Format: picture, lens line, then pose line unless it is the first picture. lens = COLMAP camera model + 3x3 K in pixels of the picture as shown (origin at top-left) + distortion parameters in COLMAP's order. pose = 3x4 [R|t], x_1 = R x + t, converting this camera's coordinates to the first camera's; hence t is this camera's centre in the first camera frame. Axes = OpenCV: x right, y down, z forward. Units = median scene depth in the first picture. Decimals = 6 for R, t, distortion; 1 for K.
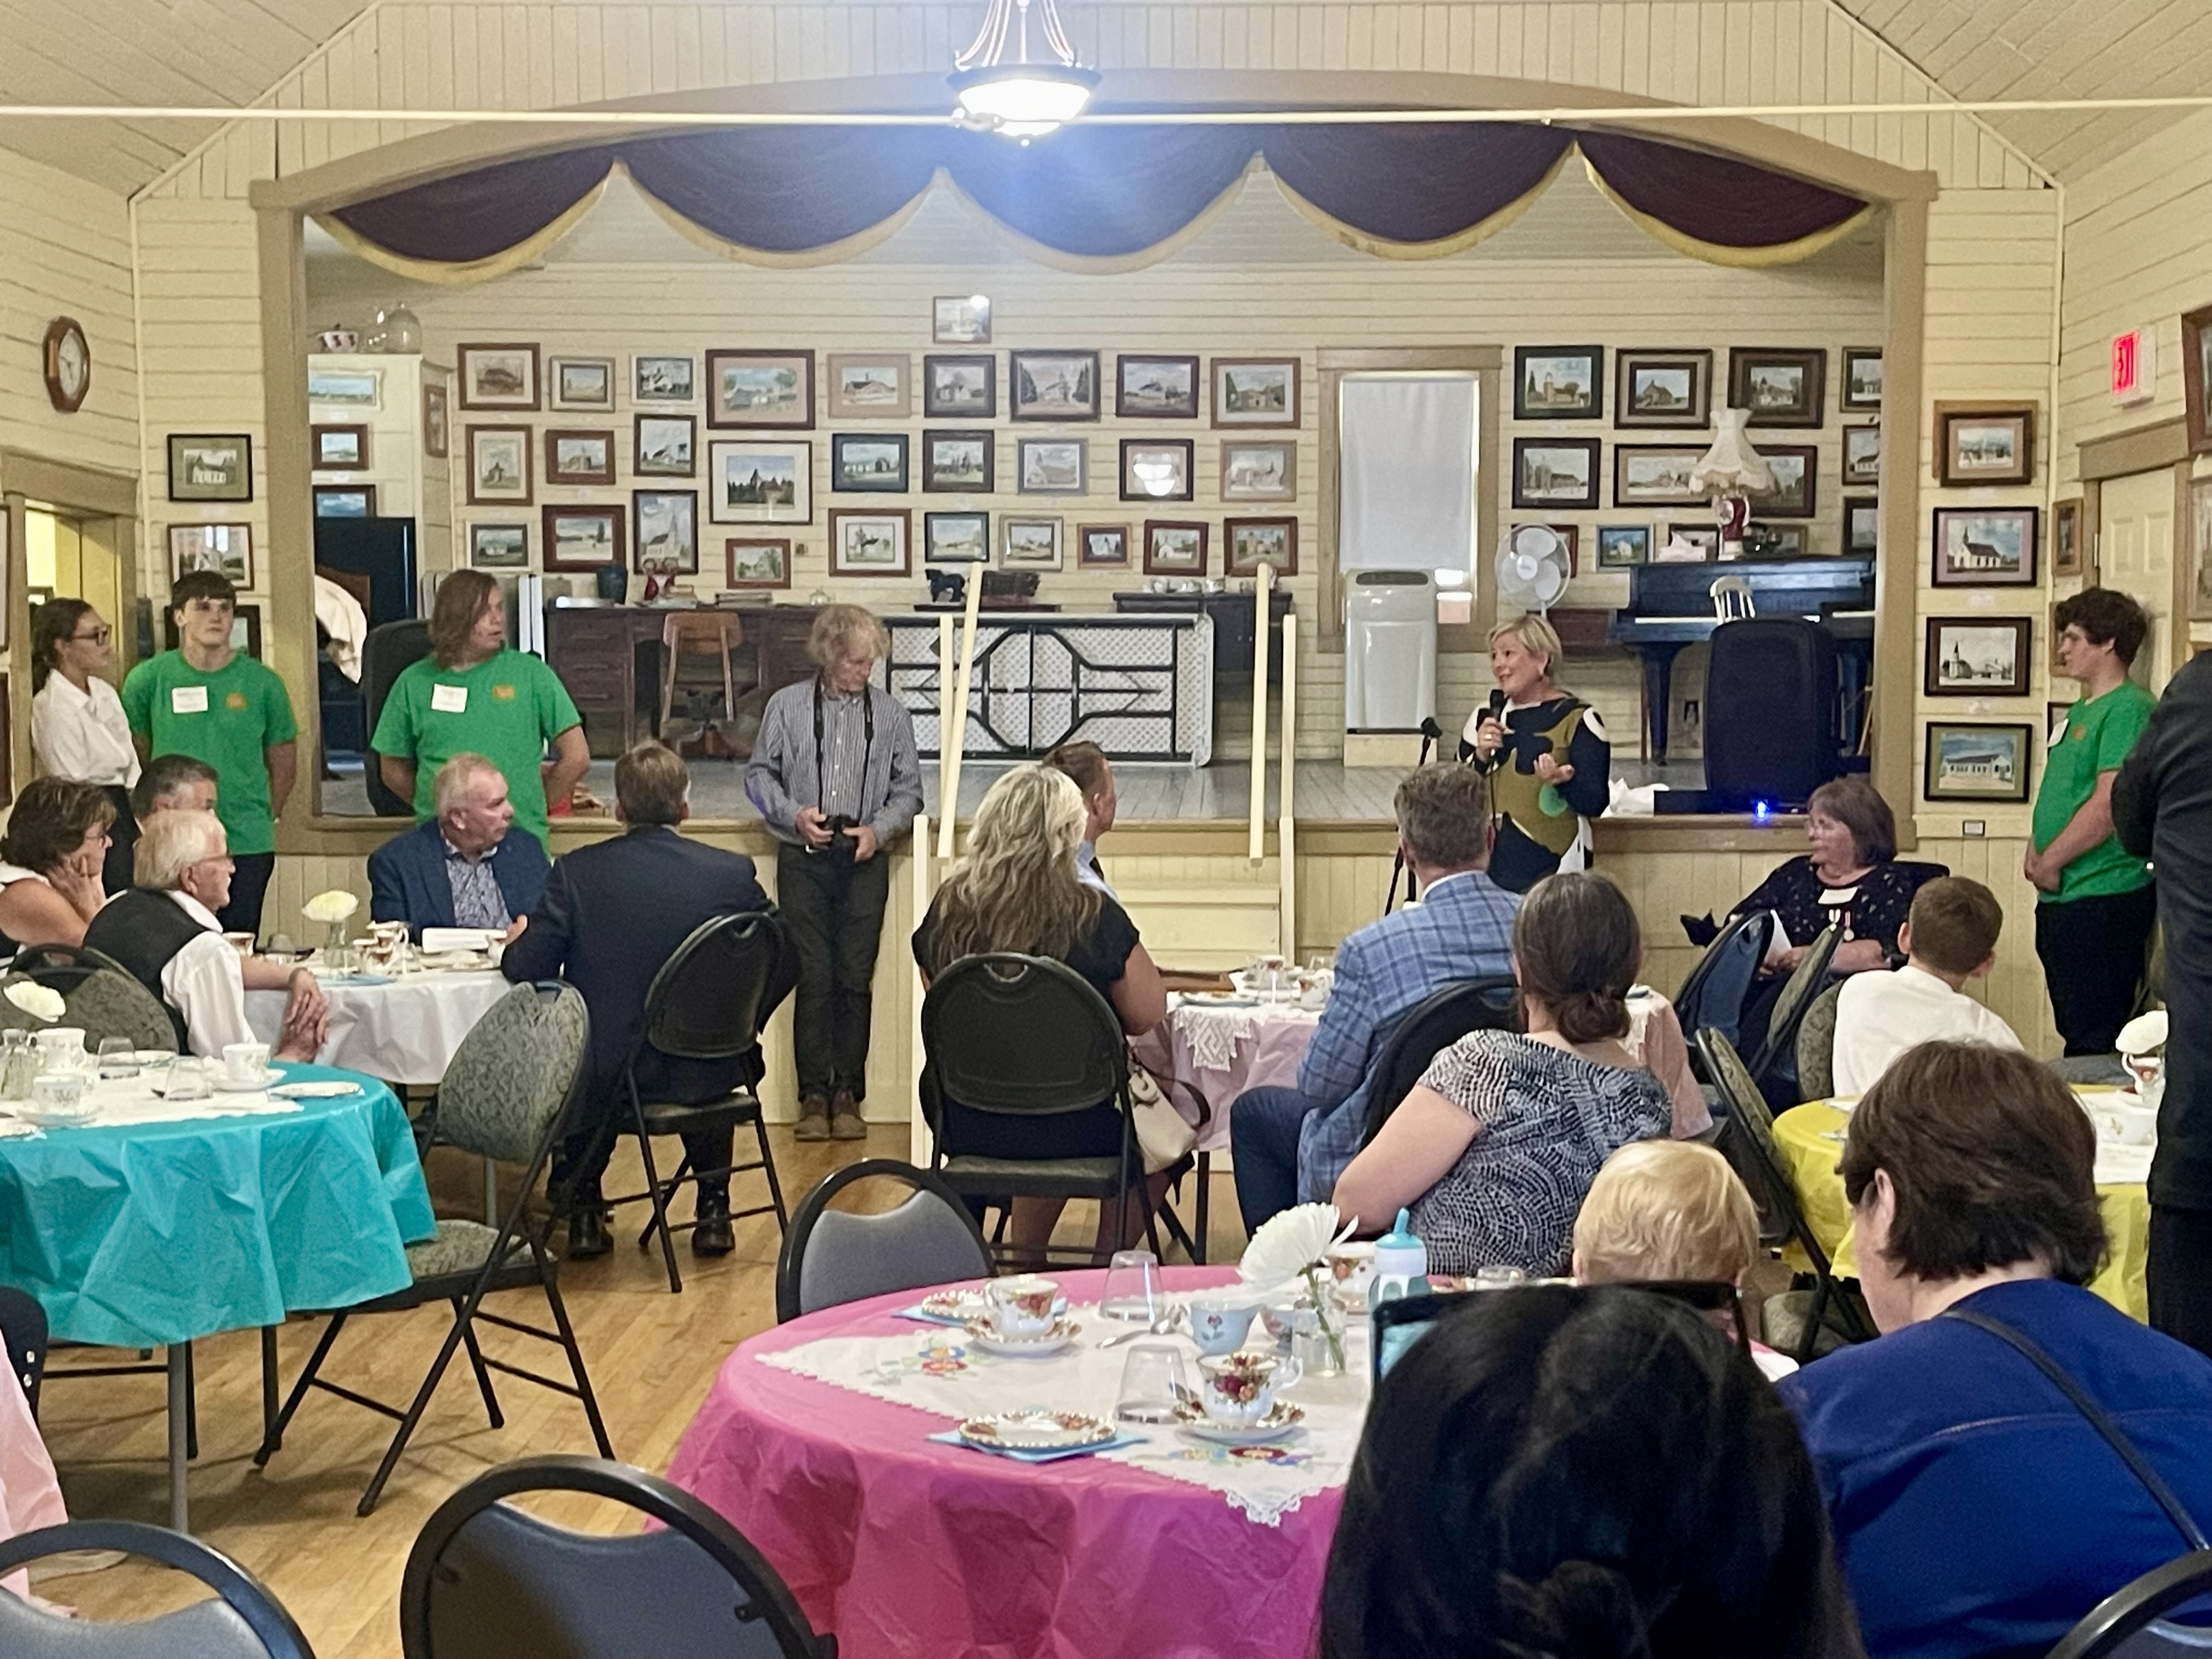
lens RADIAL K [[3213.0, 0, 1105.8], [0, 3213.0, 831.7], [0, 0, 1]] dist [0.024215, 0.000000]
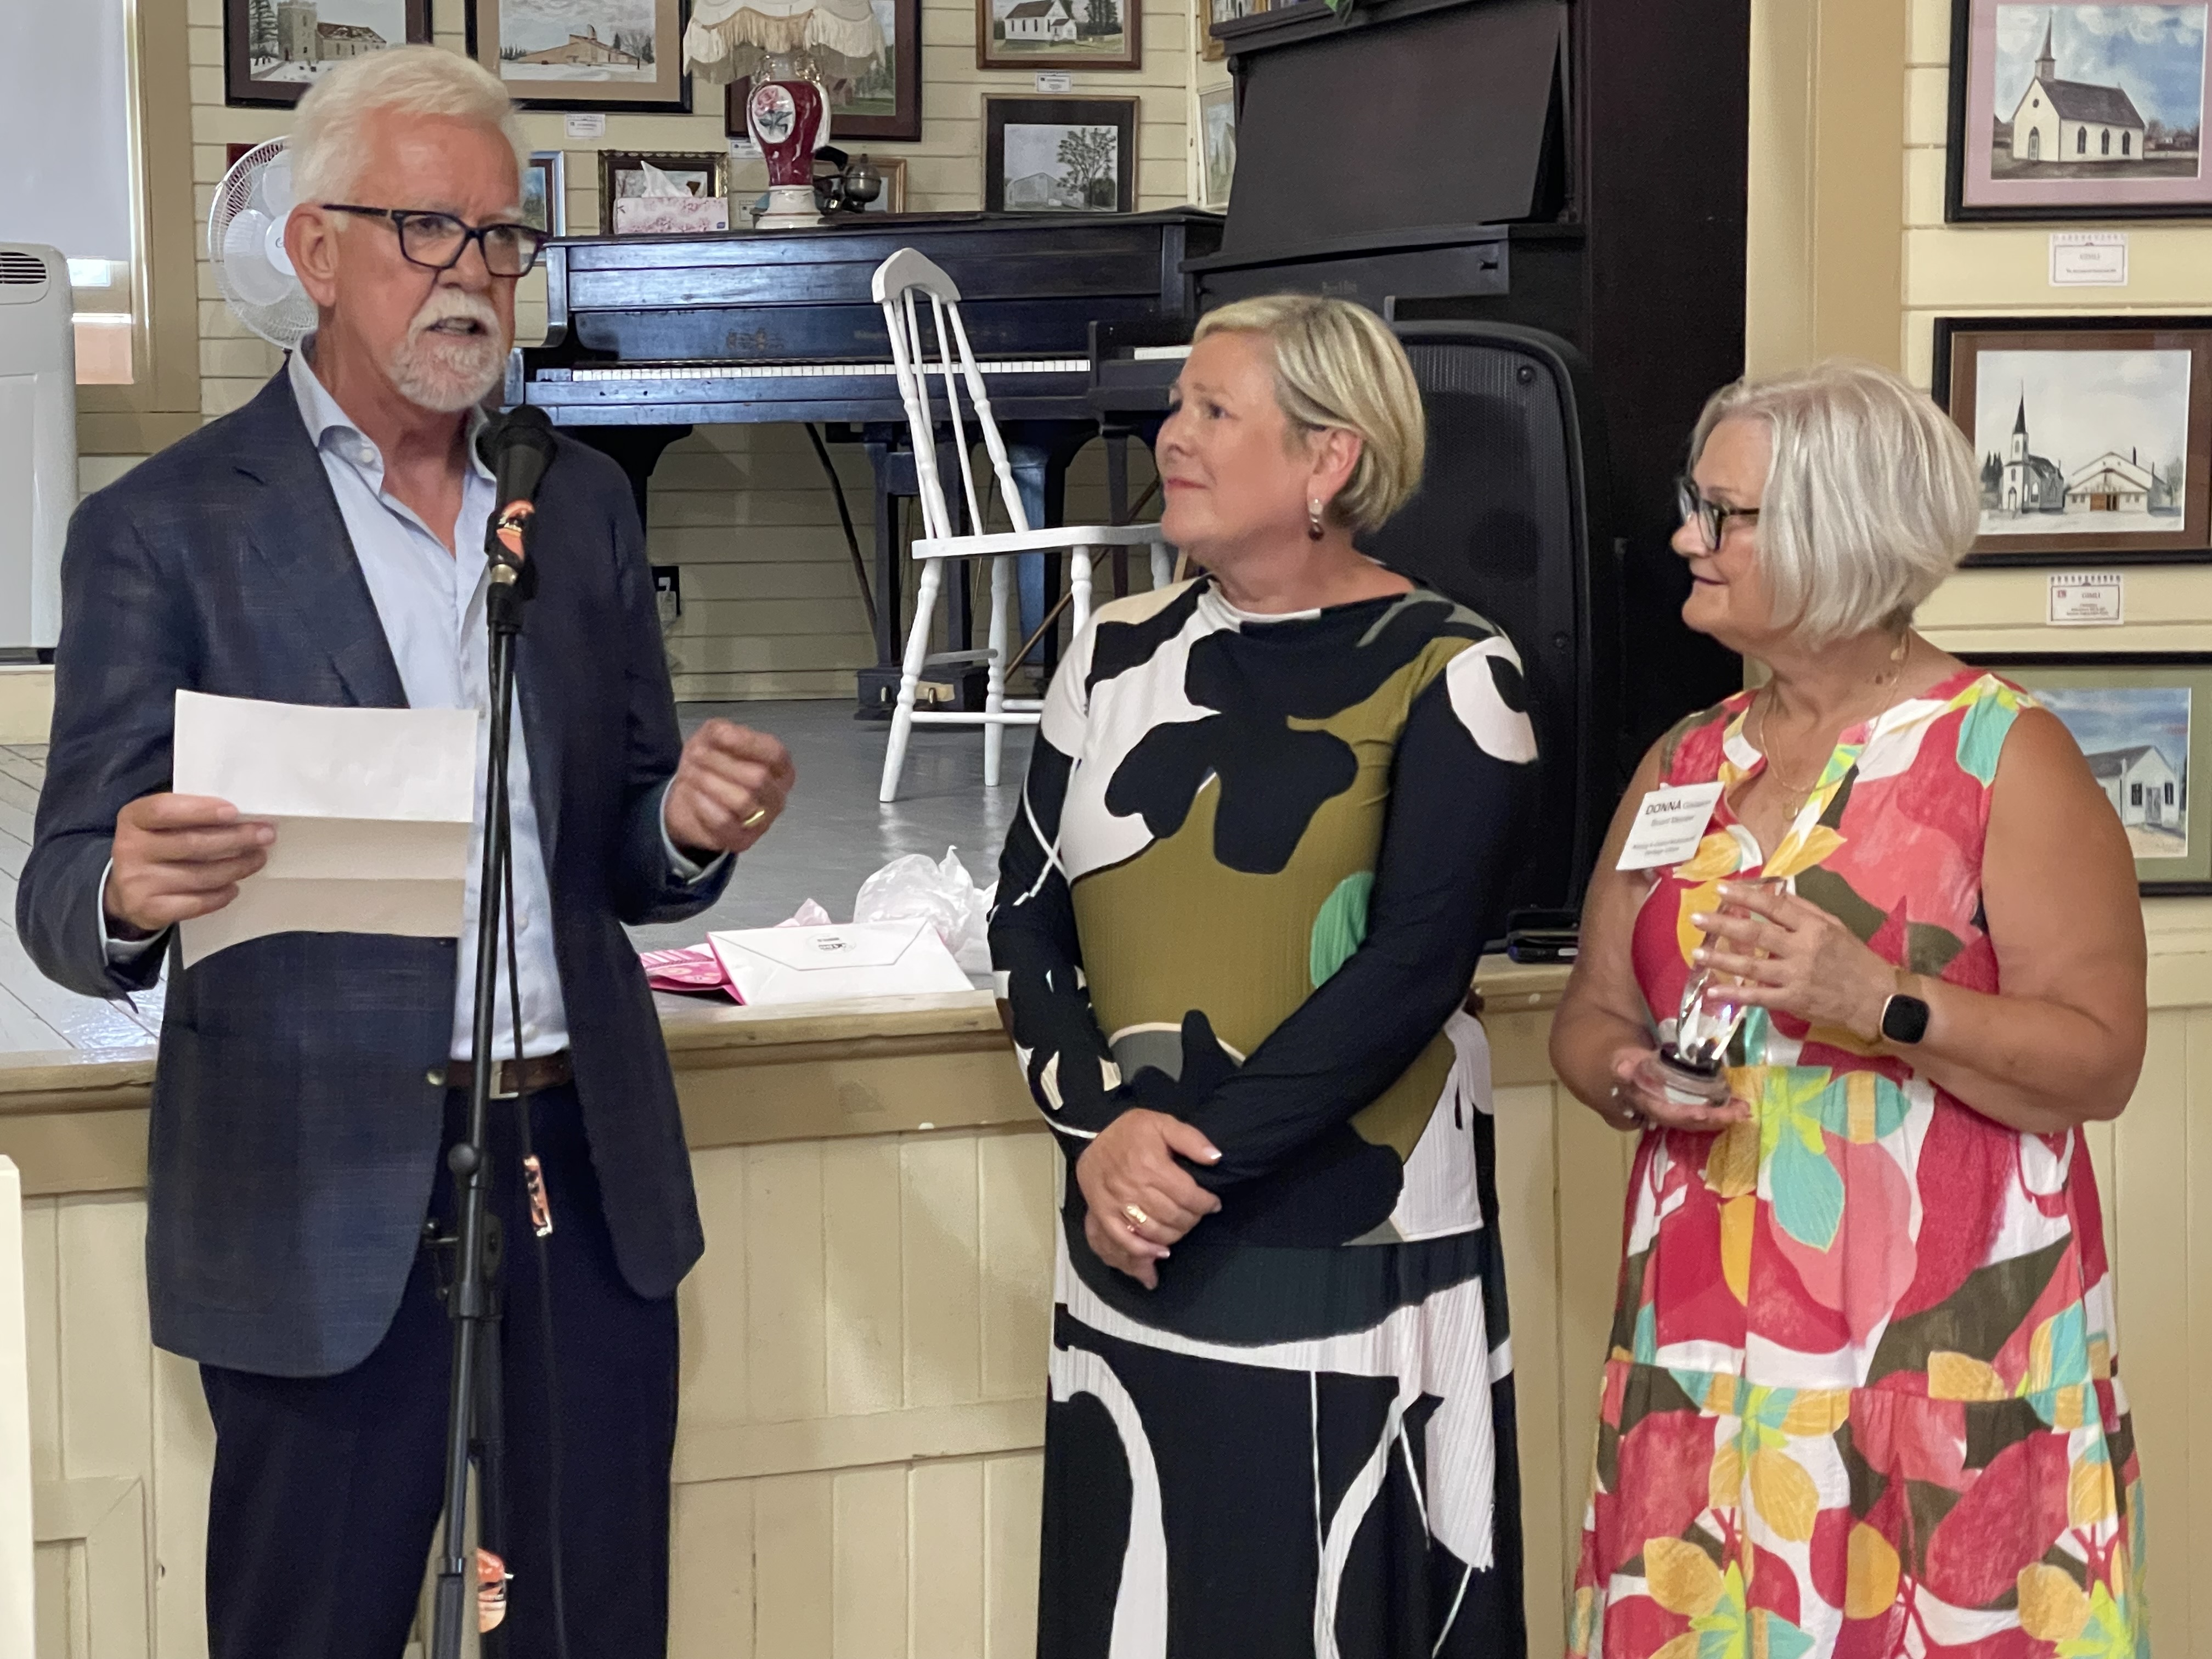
lens RADIAL K [[5021.0, 0, 1106.7], [0, 5021.0, 829.0], [0, 0, 1]] dist [0.249577, 0.000000]
pose [[0.937972, -0.035479, 0.344892, 0.005715], [0.029870, 0.999321, 0.021568, -0.025241], [-0.345423, -0.009928, 0.938394, 0.472582]]
